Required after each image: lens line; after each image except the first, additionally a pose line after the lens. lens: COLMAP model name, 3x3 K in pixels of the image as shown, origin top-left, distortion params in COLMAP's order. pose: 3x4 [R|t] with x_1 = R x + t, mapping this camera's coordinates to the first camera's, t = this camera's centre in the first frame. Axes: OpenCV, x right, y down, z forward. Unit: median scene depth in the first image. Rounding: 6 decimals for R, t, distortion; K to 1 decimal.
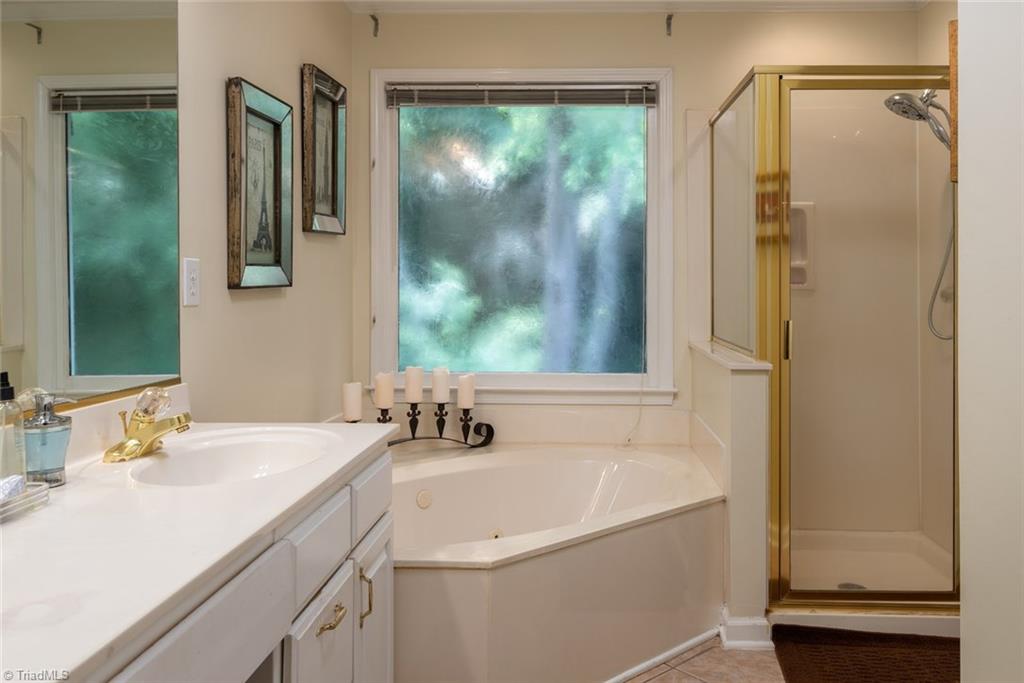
lens RADIAL K [[770.5, 0, 512.1], [0, 770.5, 281.9], [0, 0, 1]] dist [-0.001157, 0.001821]
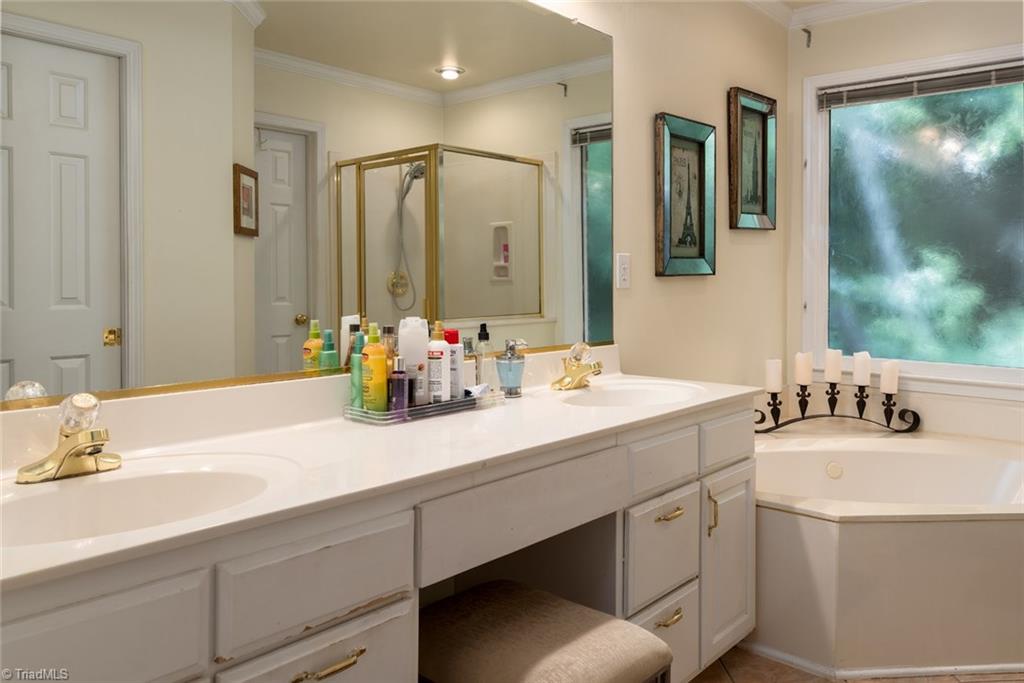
lens RADIAL K [[770.5, 0, 512.1], [0, 770.5, 281.9], [0, 0, 1]] dist [-0.001157, 0.001821]
pose [[0.765046, 0.008147, -0.643924, 0.227599], [-0.000904, 0.999933, 0.011577, 0.002900], [0.643975, -0.008274, 0.765002, -0.122025]]
